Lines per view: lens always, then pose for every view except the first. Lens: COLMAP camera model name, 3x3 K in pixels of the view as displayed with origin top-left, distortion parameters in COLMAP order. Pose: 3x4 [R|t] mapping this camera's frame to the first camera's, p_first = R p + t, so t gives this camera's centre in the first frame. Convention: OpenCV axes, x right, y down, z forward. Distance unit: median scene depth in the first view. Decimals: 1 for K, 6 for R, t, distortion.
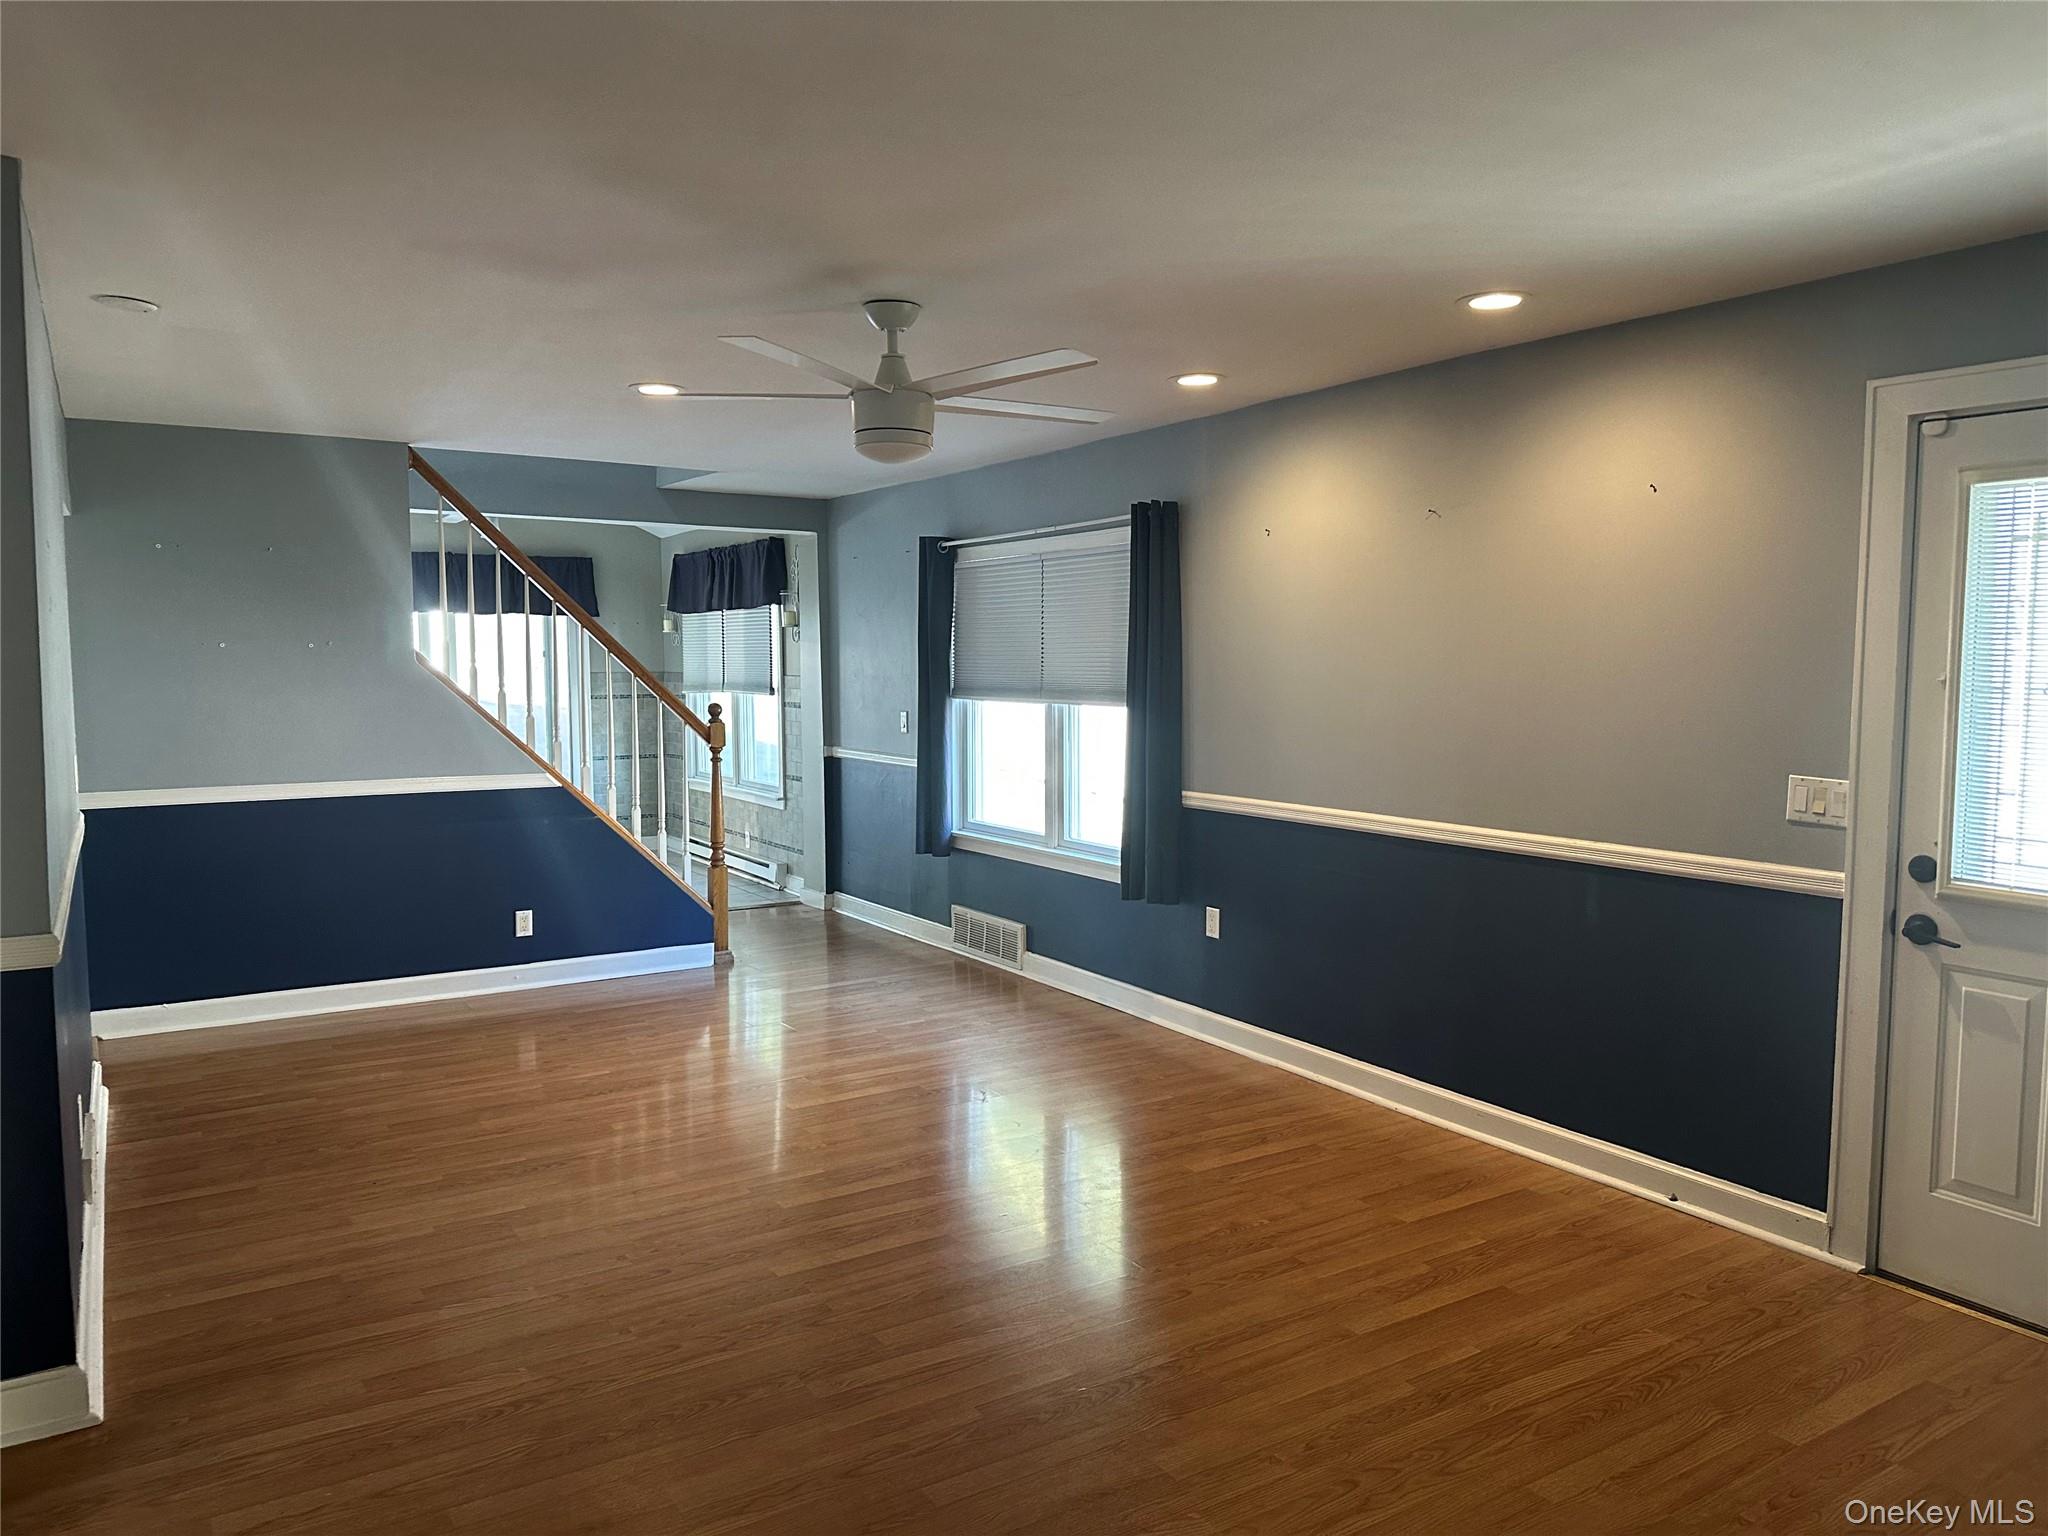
lens RADIAL K [[1424.9, 0, 1024.0], [0, 1424.9, 768.0], [0, 0, 1]] dist [0.137381, -0.215069]
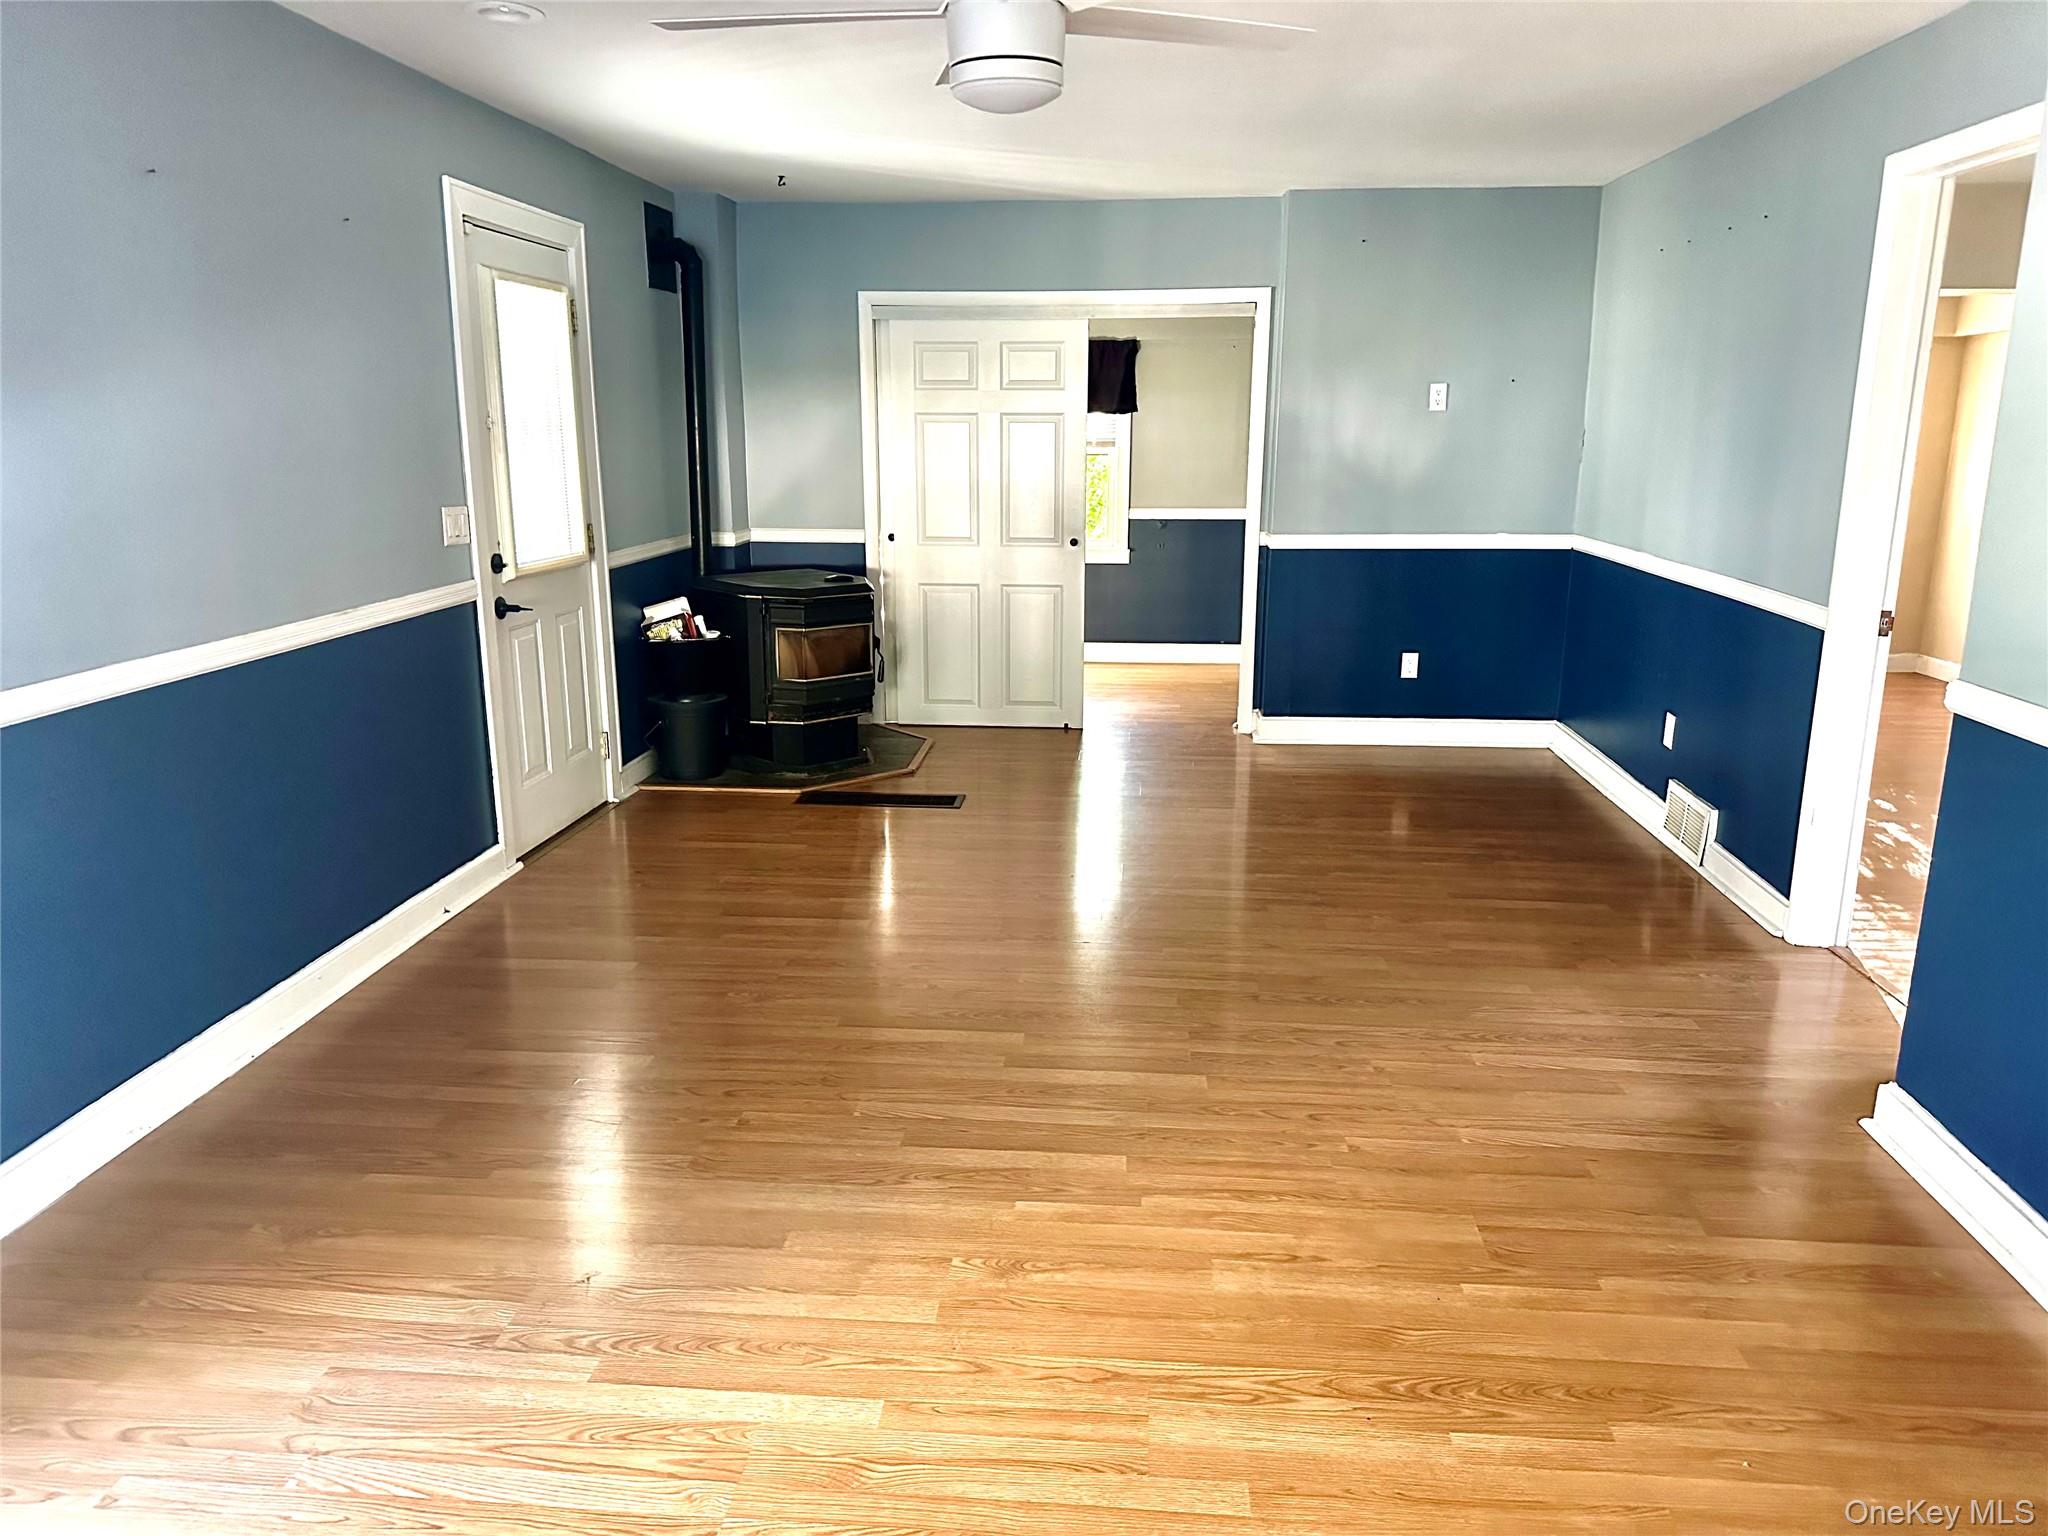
lens RADIAL K [[1432.9, 0, 1024.0], [0, 1432.9, 768.0], [0, 0, 1]] dist [0.052122, -0.075934]
pose [[-0.794676, -0.141222, 0.590378, -0.528968], [0.048368, 0.954739, 0.293485, -0.106027], [-0.605103, 0.261781, -0.751878, 1.523537]]
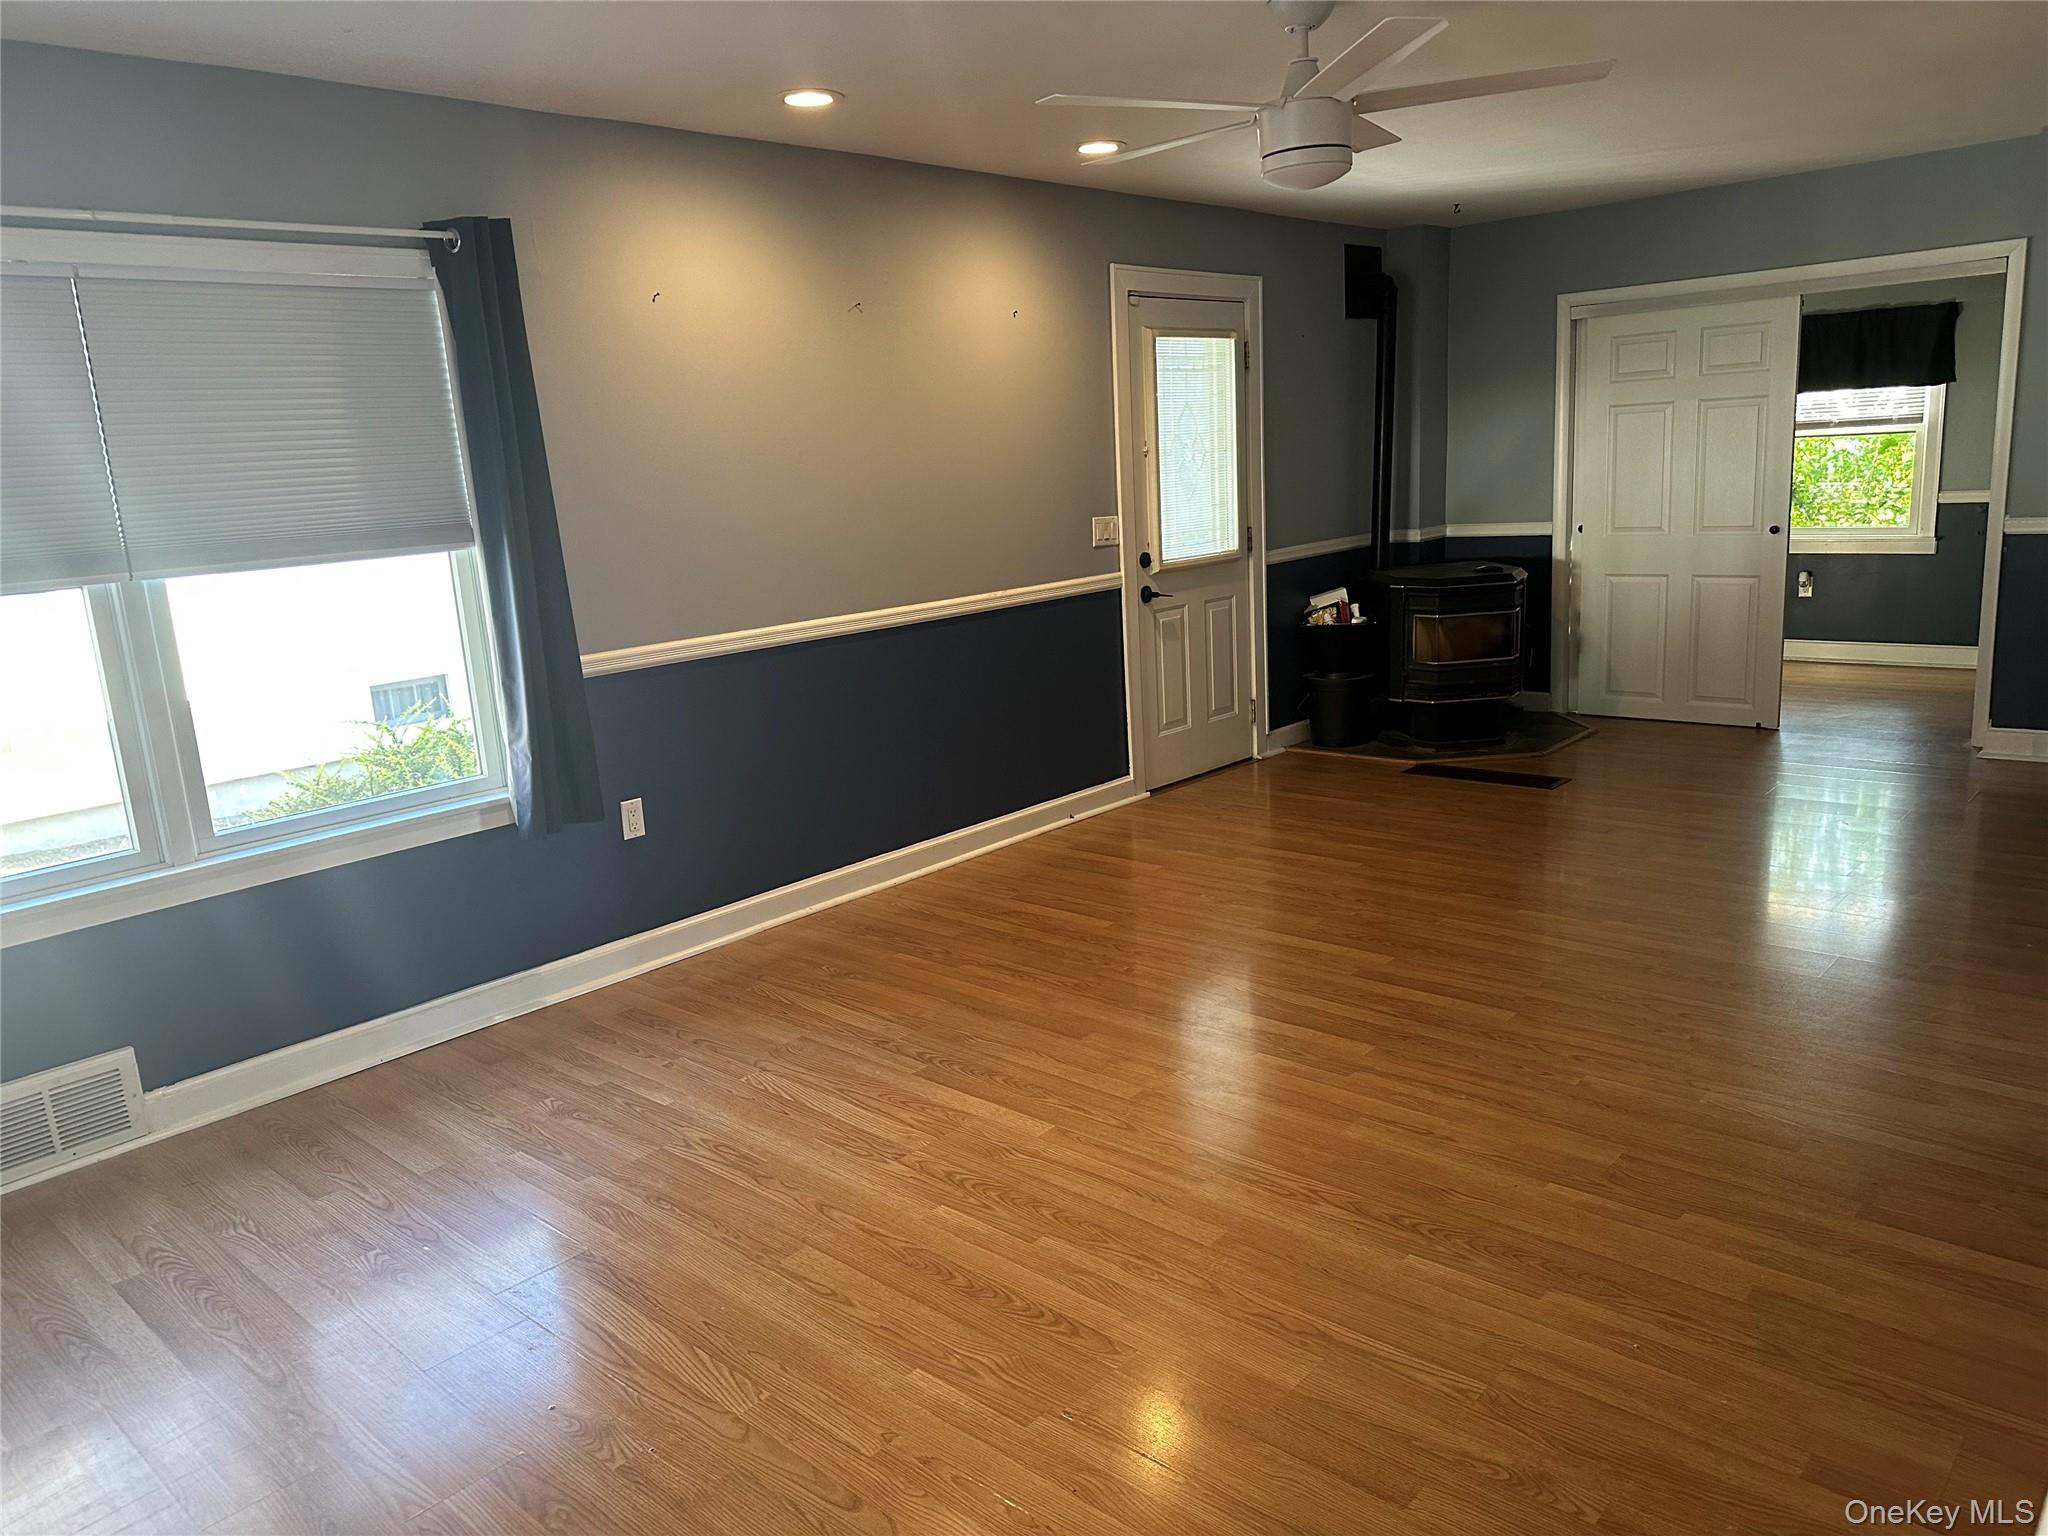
lens RADIAL K [[1424.9, 0, 1024.0], [0, 1424.9, 768.0], [0, 0, 1]] dist [0.137381, -0.215069]
pose [[-0.262738, -0.187336, 0.946506, -0.907042], [0.137286, 0.963731, 0.228854, -0.091815], [-0.955051, 0.190070, -0.227490, 1.363838]]
